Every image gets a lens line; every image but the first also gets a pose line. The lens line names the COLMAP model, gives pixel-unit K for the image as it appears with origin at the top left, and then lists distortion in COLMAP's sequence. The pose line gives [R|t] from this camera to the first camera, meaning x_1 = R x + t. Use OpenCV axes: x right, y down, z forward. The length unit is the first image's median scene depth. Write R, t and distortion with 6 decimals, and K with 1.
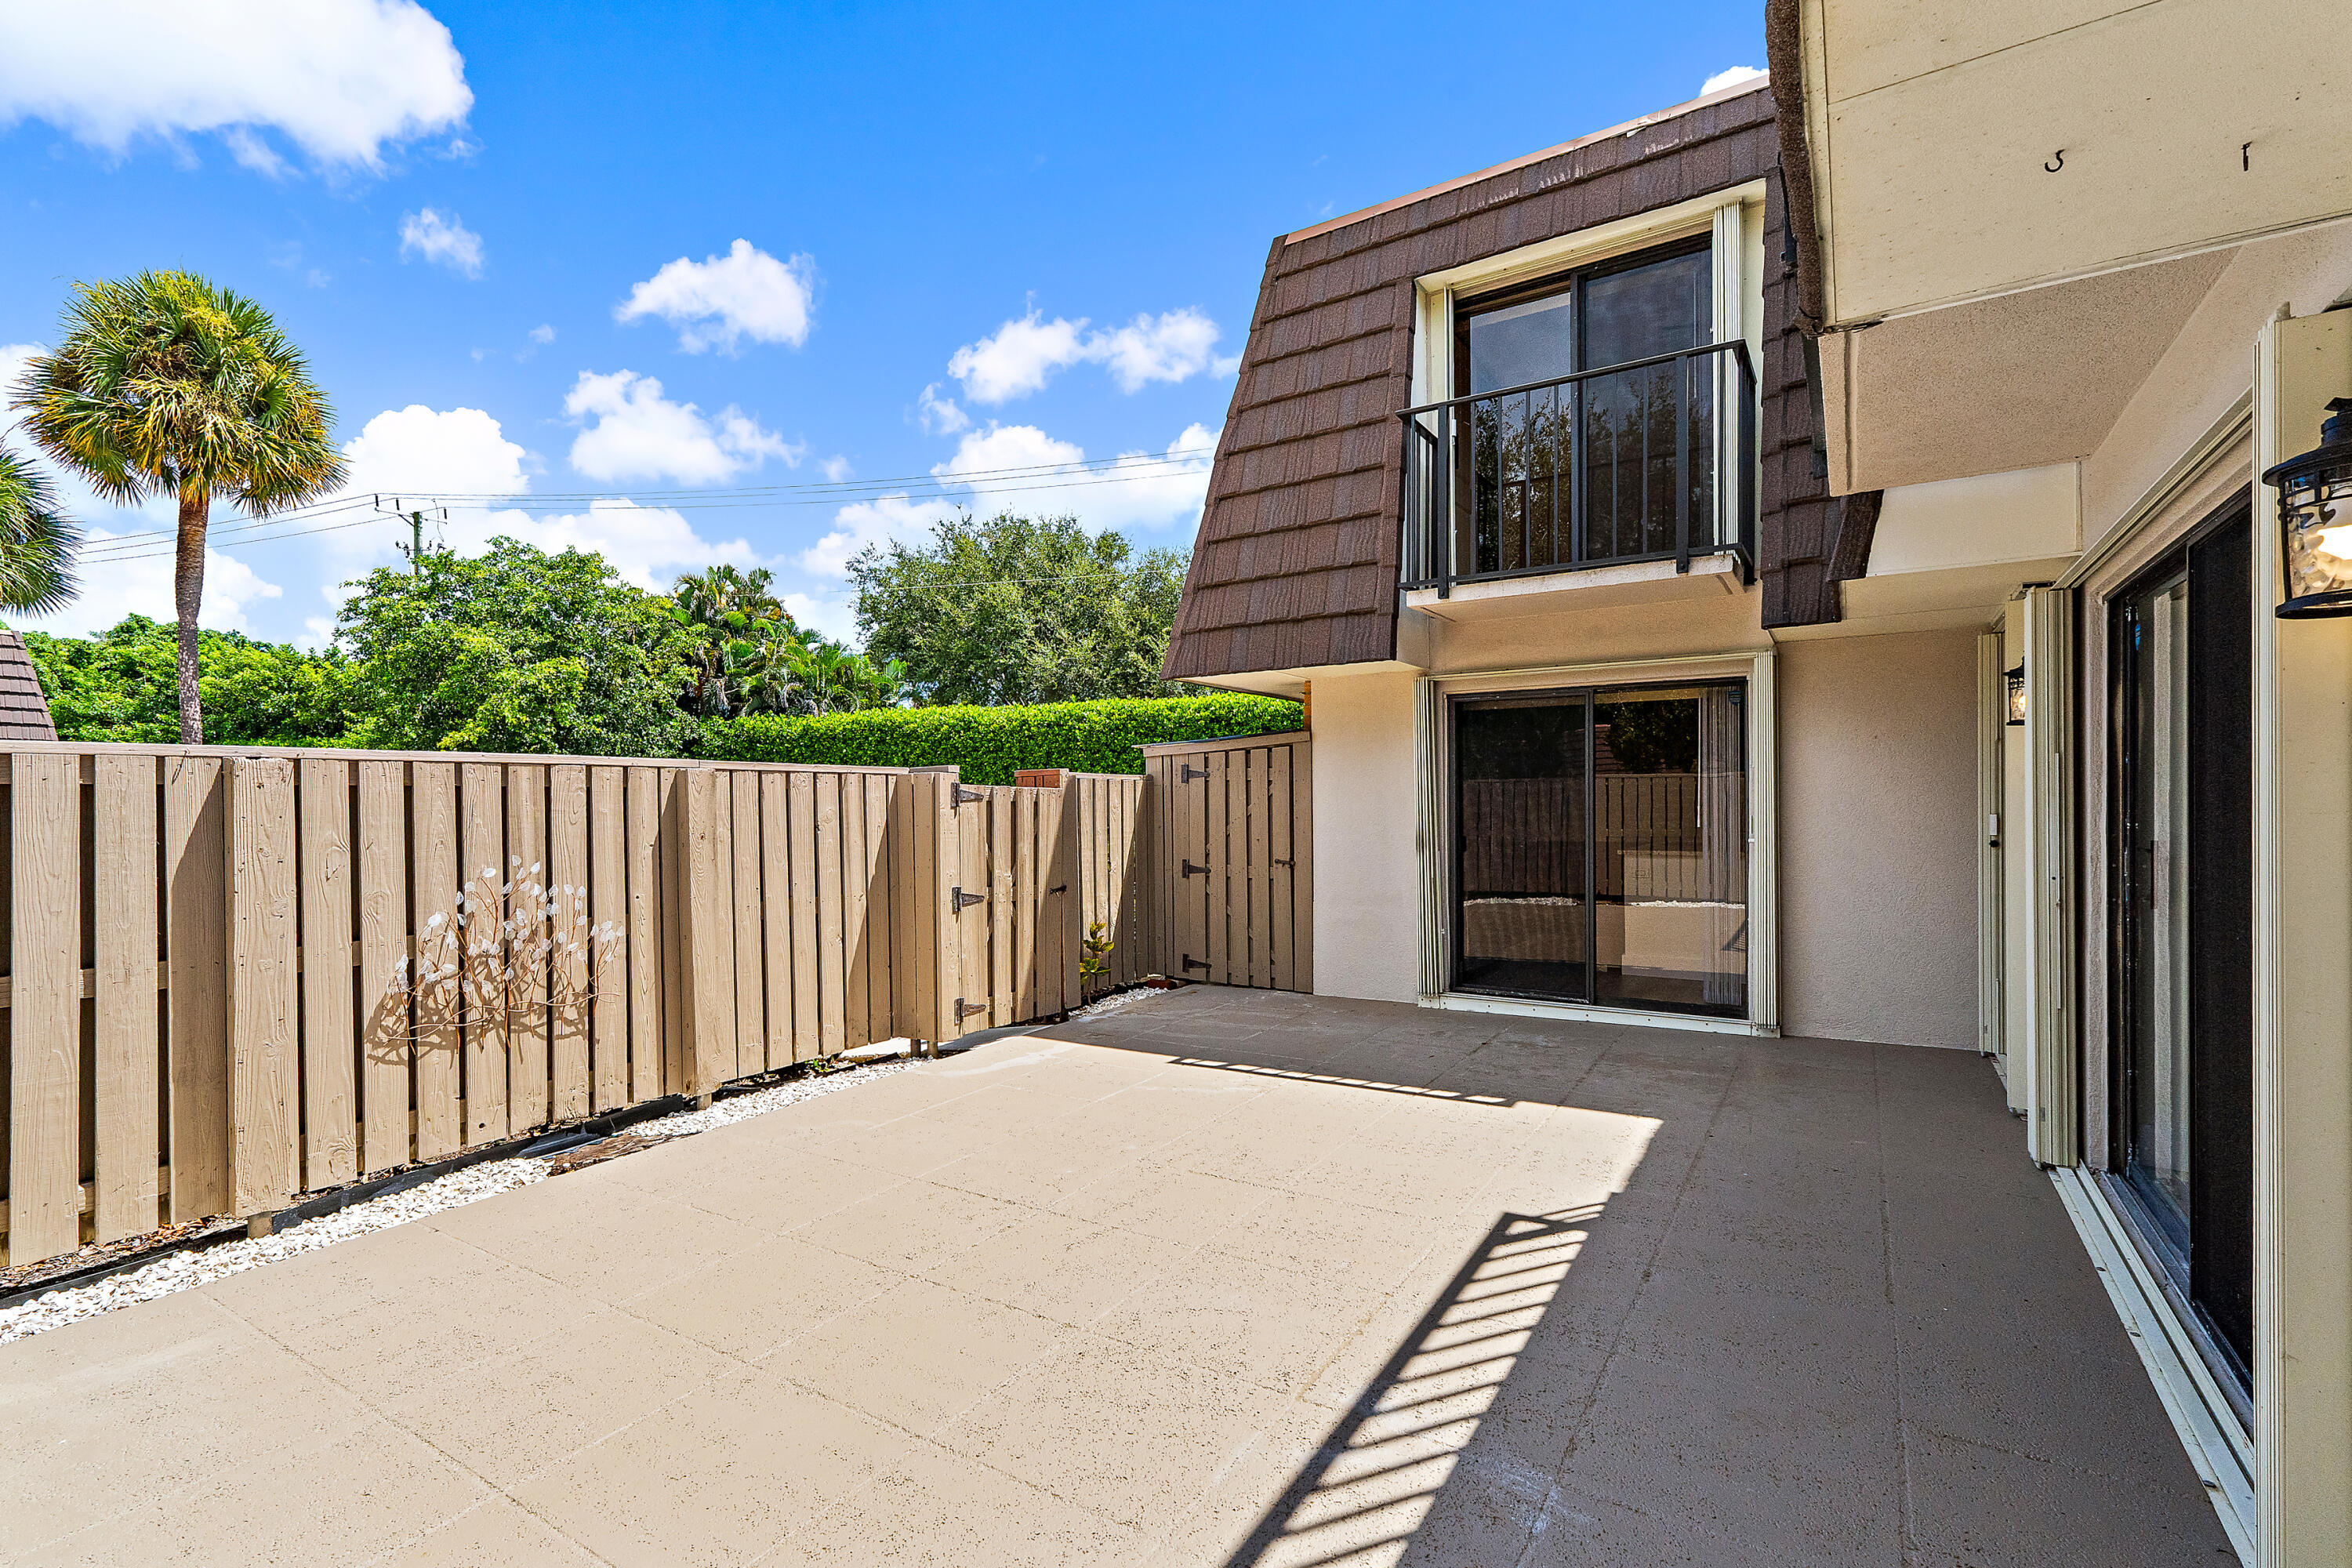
lens RADIAL K [[1051.1, 0, 1219.5], [0, 1051.1, 802.8], [0, 0, 1]] dist [0.008935, -0.000936]
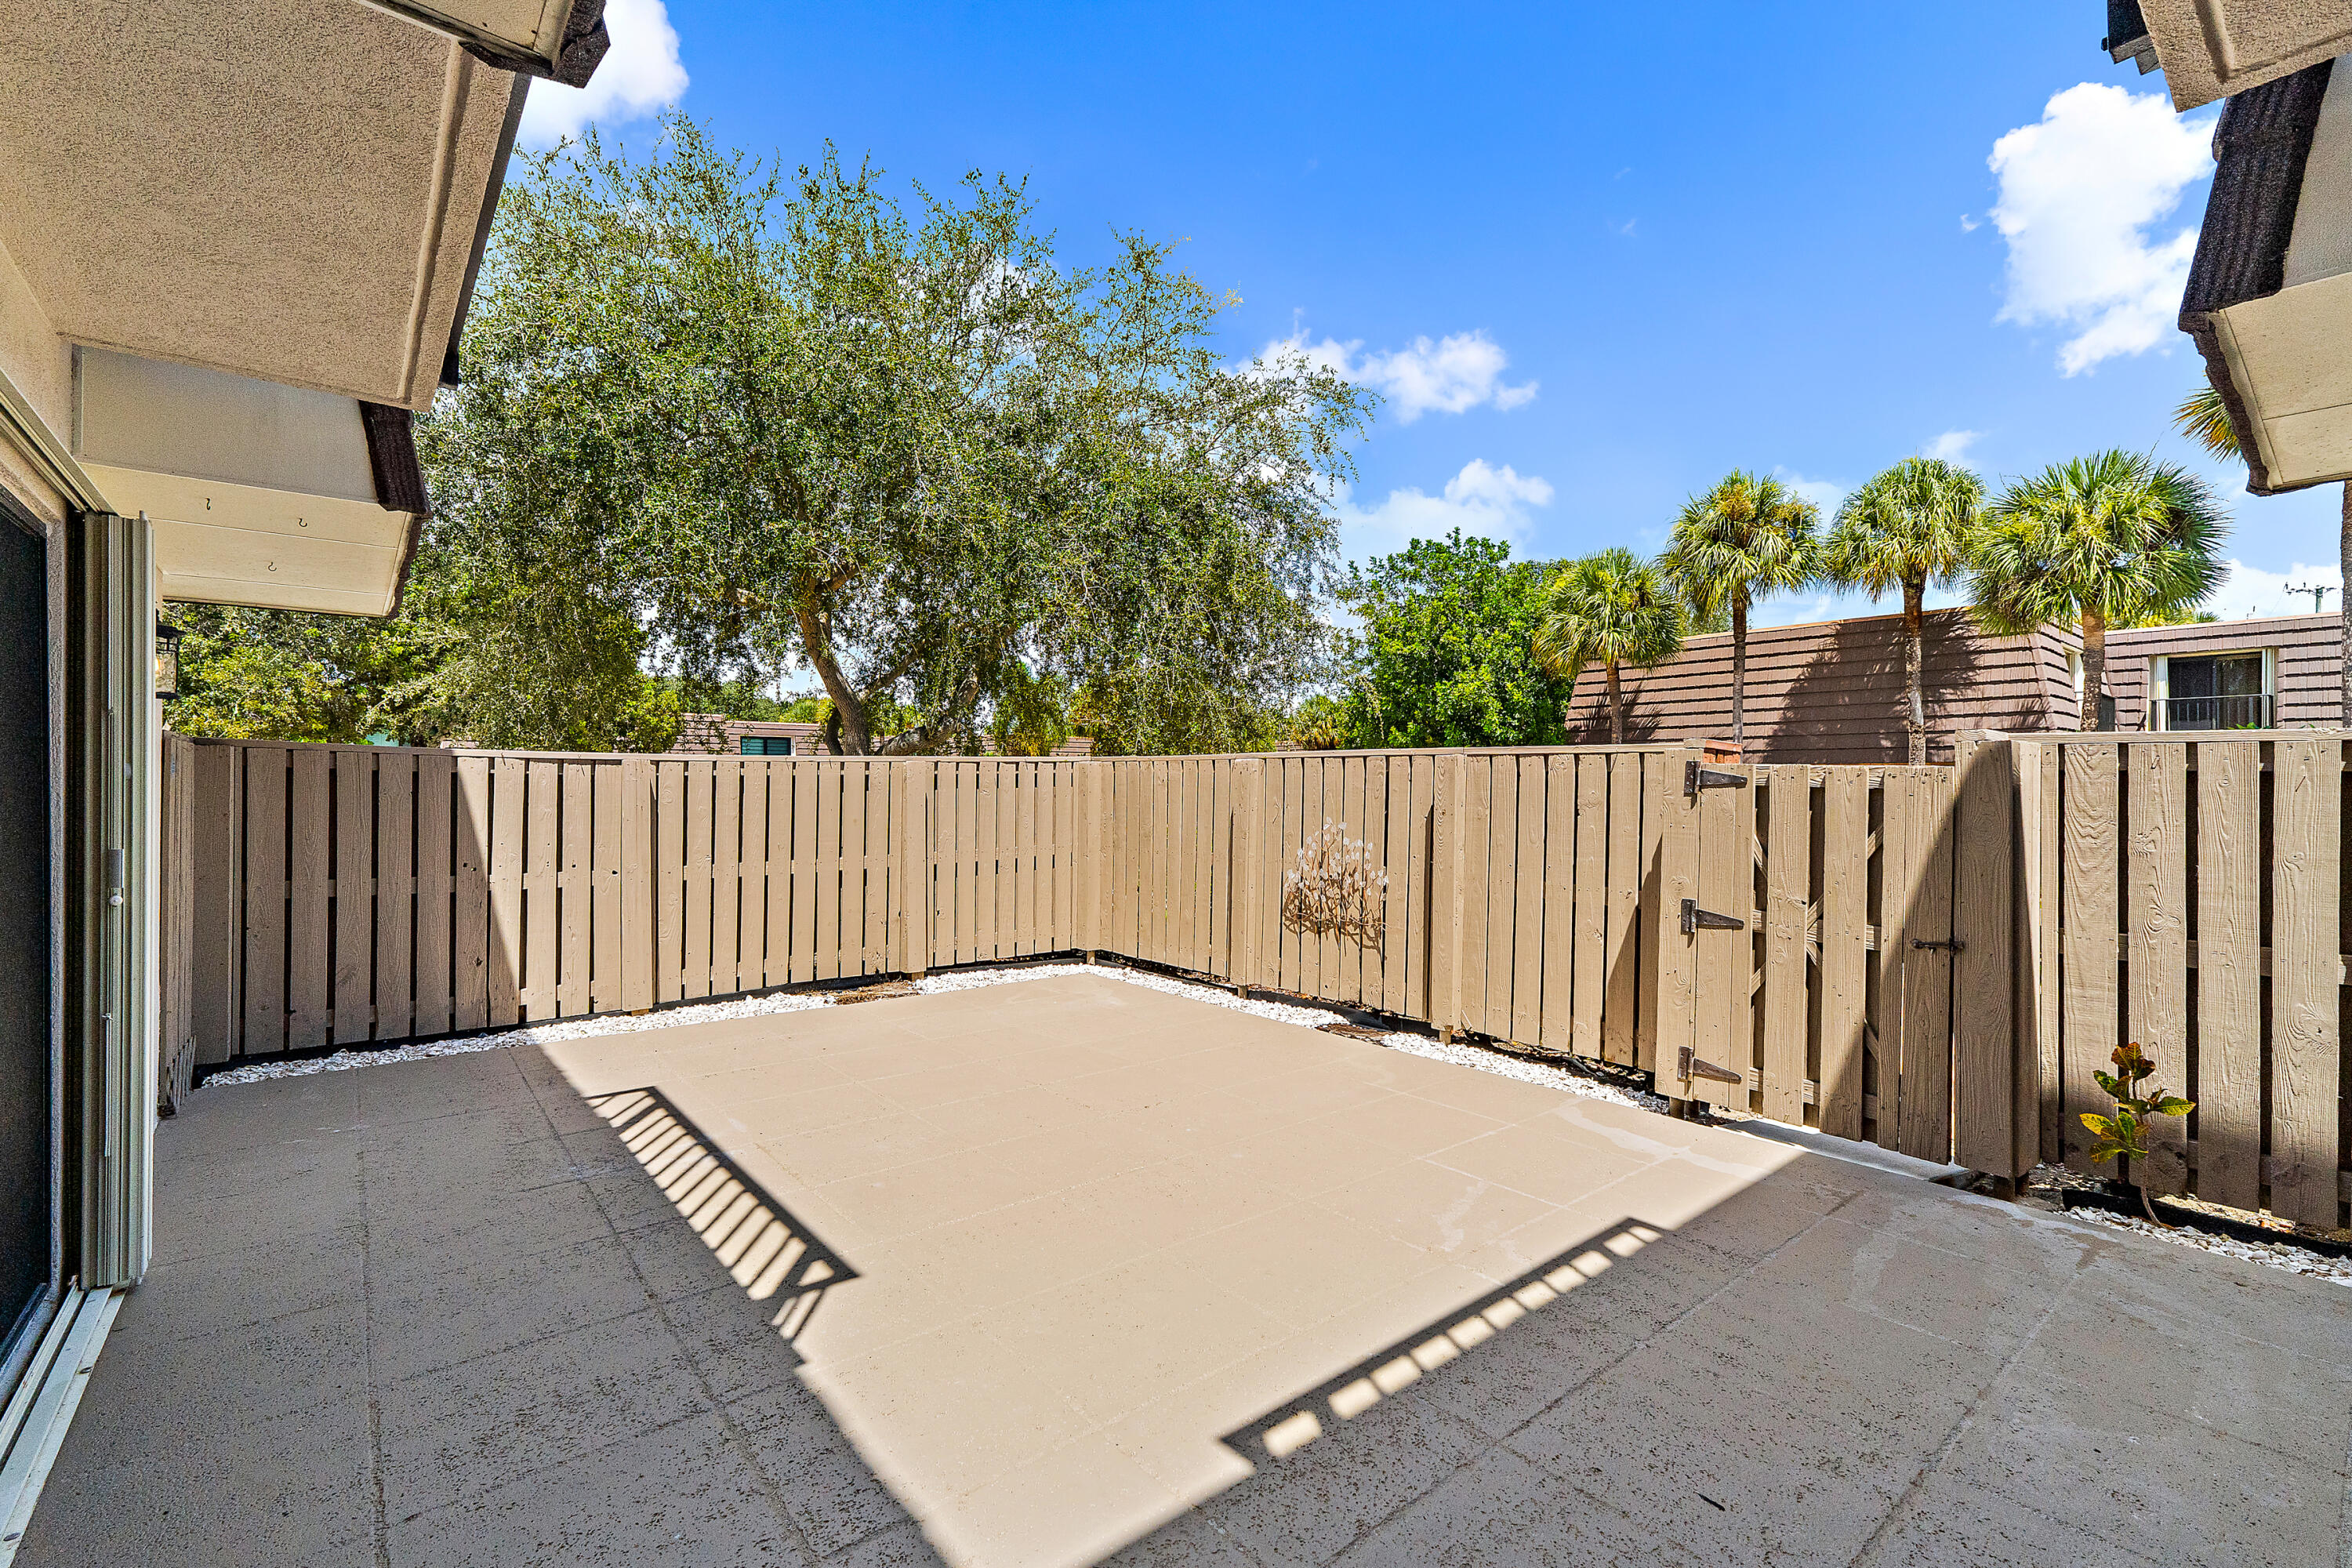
lens RADIAL K [[1011.5, 0, 1156.8], [0, 1011.5, 788.7], [0, 0, 1]] dist [0.010854, -0.001185]
pose [[-0.343404, 0.014225, -0.939080, 0.609824], [-0.002215, 0.999870, 0.015956, -0.011849], [0.939185, 0.007559, -0.343328, 0.962802]]
